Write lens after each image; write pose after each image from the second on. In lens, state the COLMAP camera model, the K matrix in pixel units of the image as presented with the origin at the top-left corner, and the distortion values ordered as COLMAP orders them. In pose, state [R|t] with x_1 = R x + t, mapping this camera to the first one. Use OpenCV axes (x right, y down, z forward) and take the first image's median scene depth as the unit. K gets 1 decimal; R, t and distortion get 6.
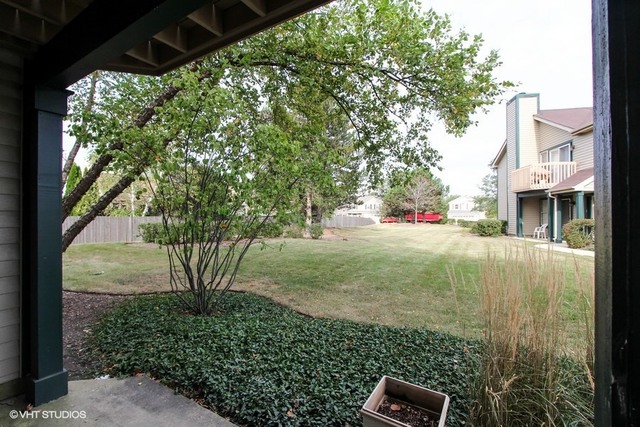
lens RADIAL K [[298.3, 0, 322.6], [0, 298.3, 217.5], [0, 0, 1]] dist [-0.024492, -0.000644]
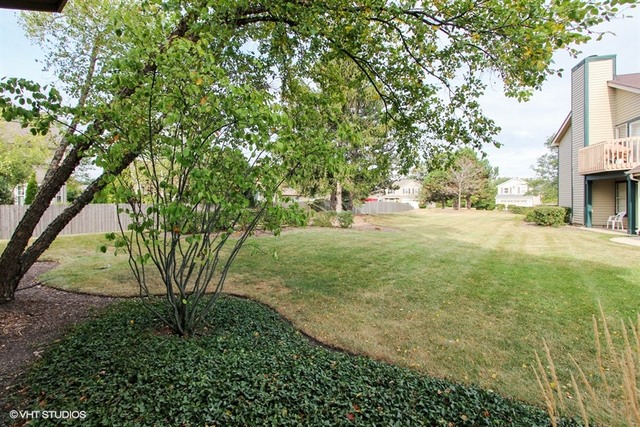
lens RADIAL K [[298.3, 0, 316.3], [0, 298.3, 206.8], [0, 0, 1]] dist [-0.024492, -0.000644]
pose [[0.989557, 0.001187, -0.144135, 0.040037], [0.001259, 0.999857, 0.016874, -0.016717], [0.144135, -0.016880, 0.989414, 0.141621]]
